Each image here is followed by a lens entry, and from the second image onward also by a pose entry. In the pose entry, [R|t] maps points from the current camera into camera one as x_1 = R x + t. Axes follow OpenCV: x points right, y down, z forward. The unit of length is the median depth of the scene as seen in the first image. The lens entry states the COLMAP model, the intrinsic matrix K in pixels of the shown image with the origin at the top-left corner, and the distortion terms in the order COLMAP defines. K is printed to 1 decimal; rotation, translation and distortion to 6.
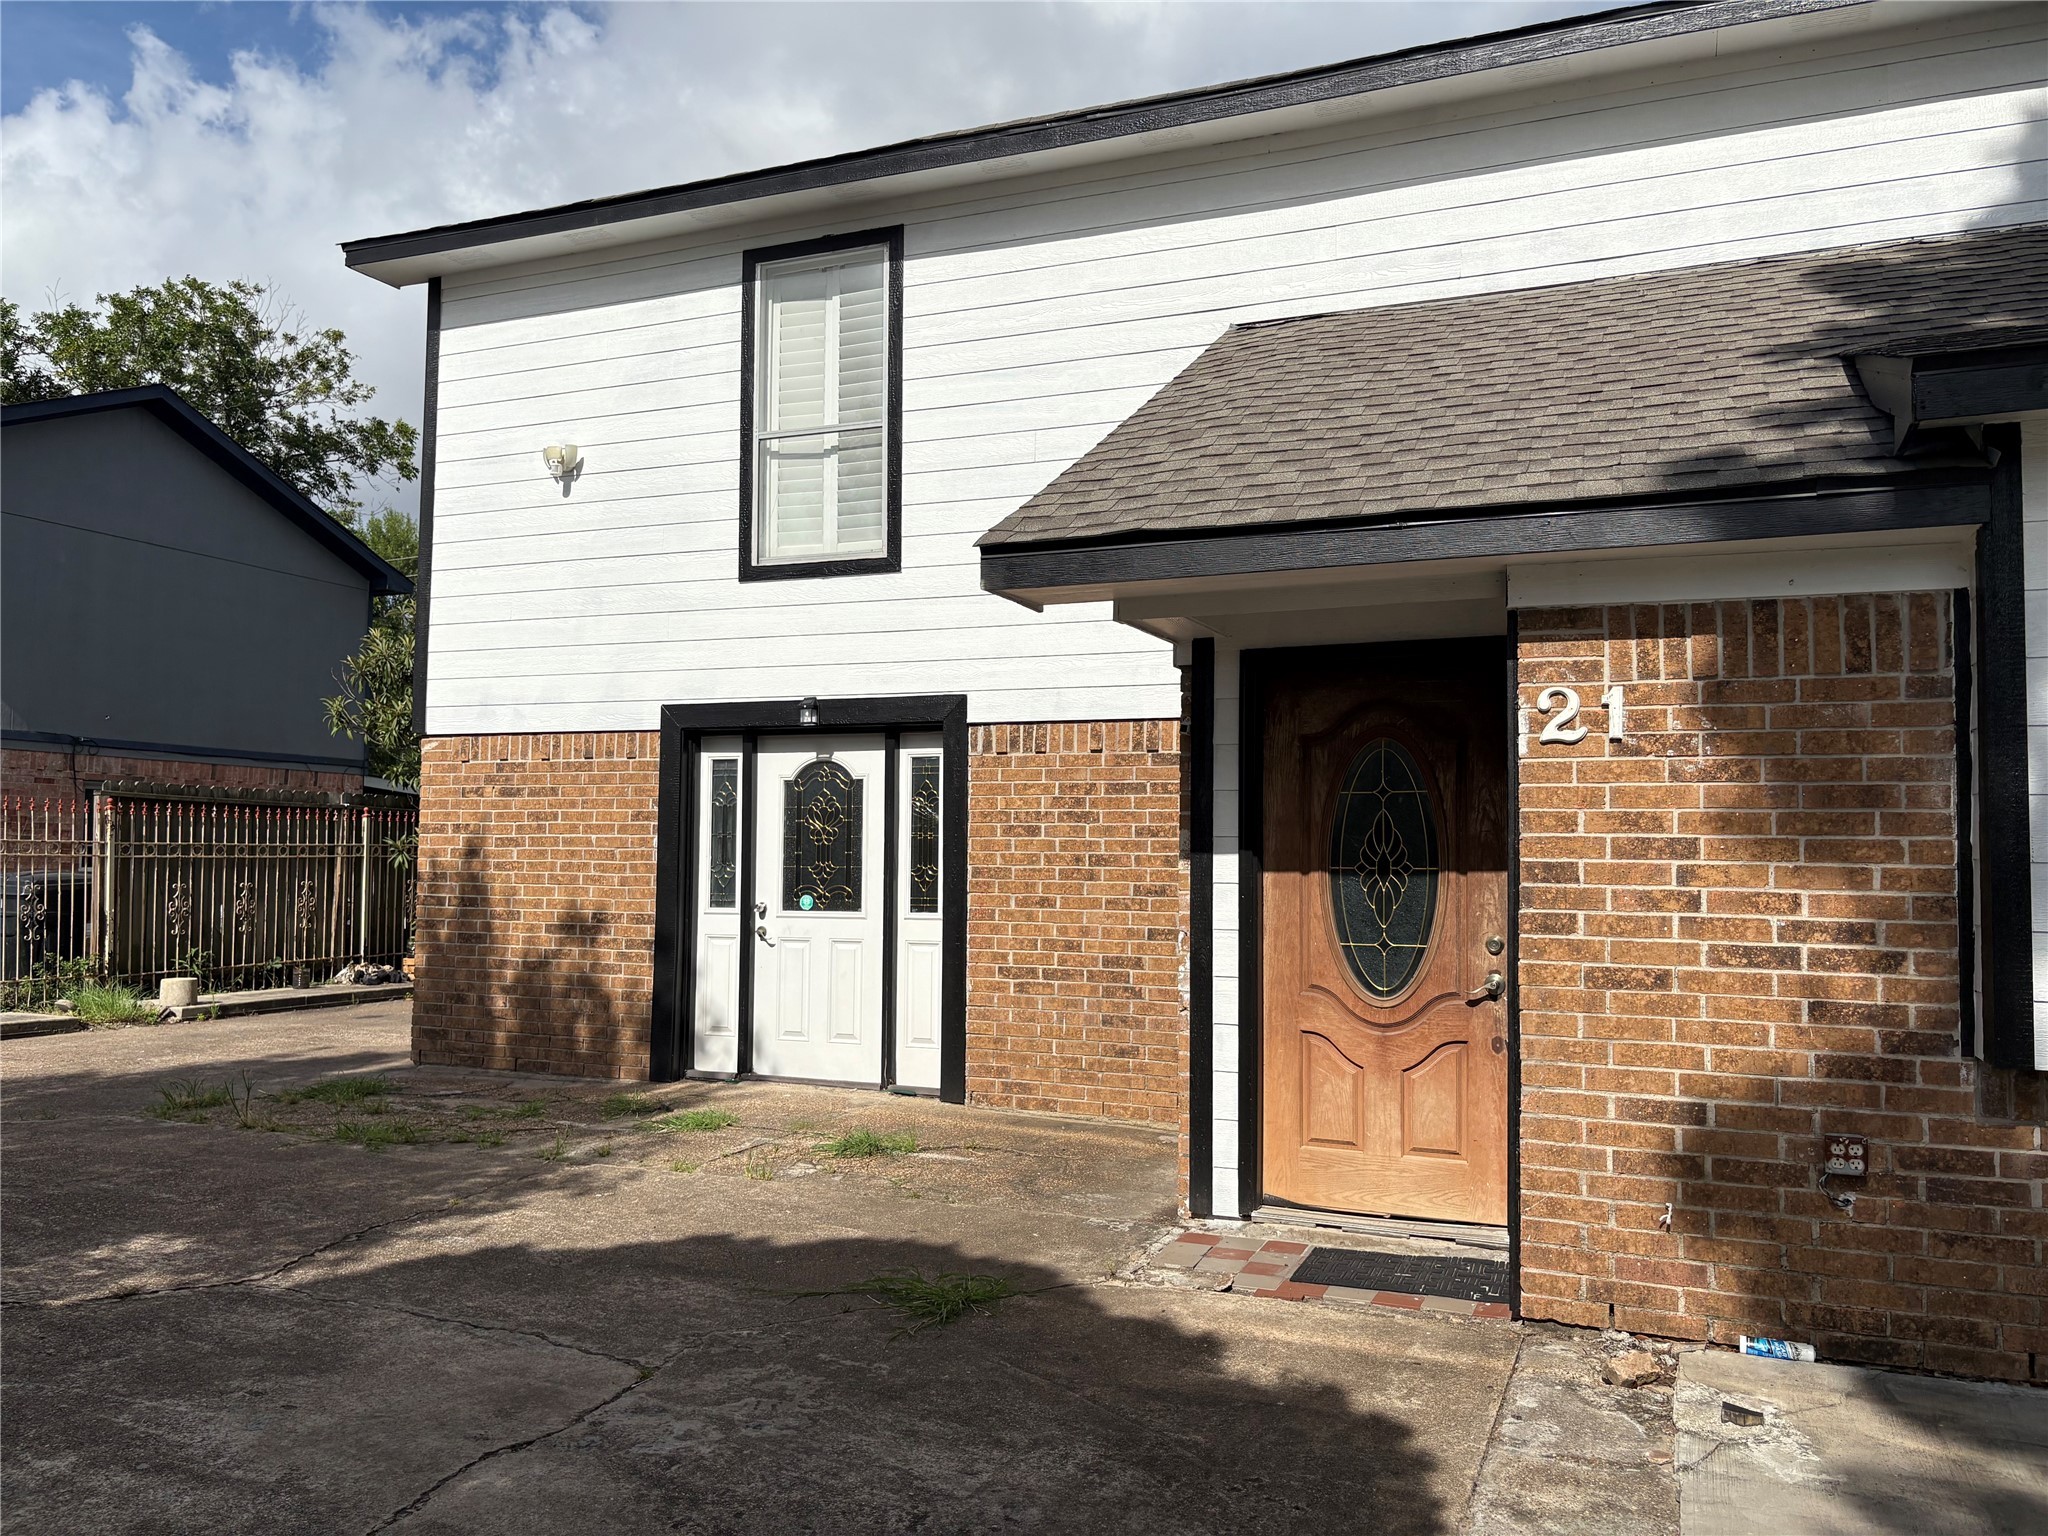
lens RADIAL K [[1564.4, 0, 1027.3], [0, 1564.4, 765.9], [0, 0, 1]] dist [0.049108, -0.055020]
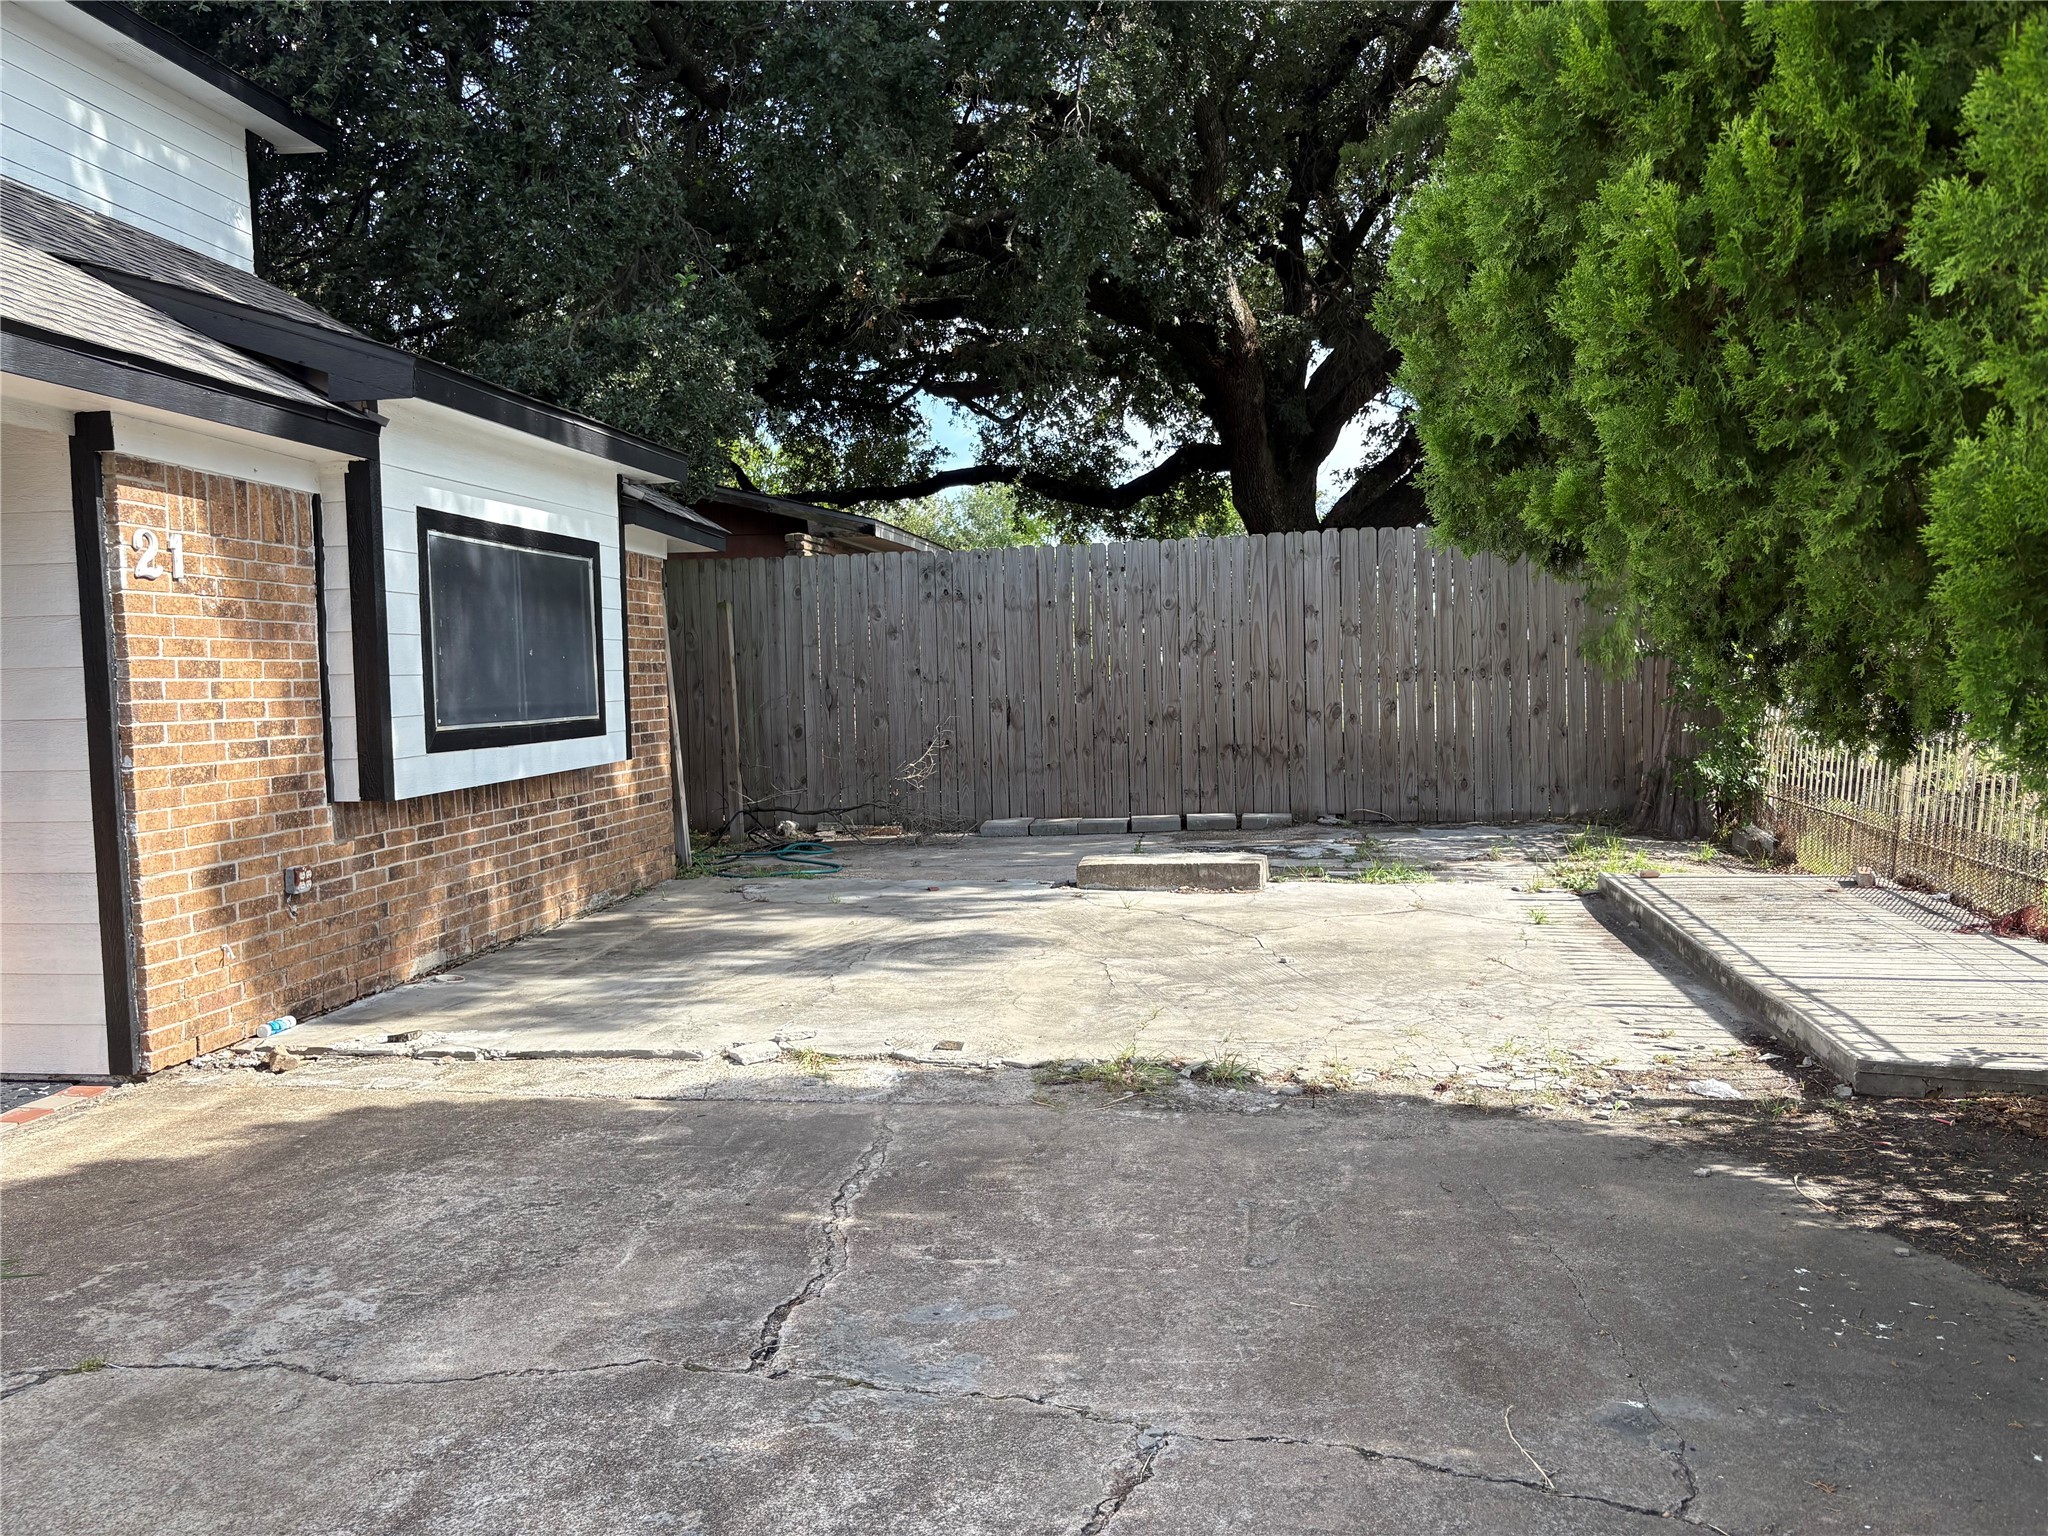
lens RADIAL K [[1564.4, 0, 1027.9], [0, 1564.4, 770.5], [0, 0, 1]] dist [0.049108, -0.055020]
pose [[-0.273831, -0.064563, 0.959608, -1.024443], [-0.038882, 0.997672, 0.056029, 0.038514], [-0.960992, -0.021969, -0.275704, 0.743582]]
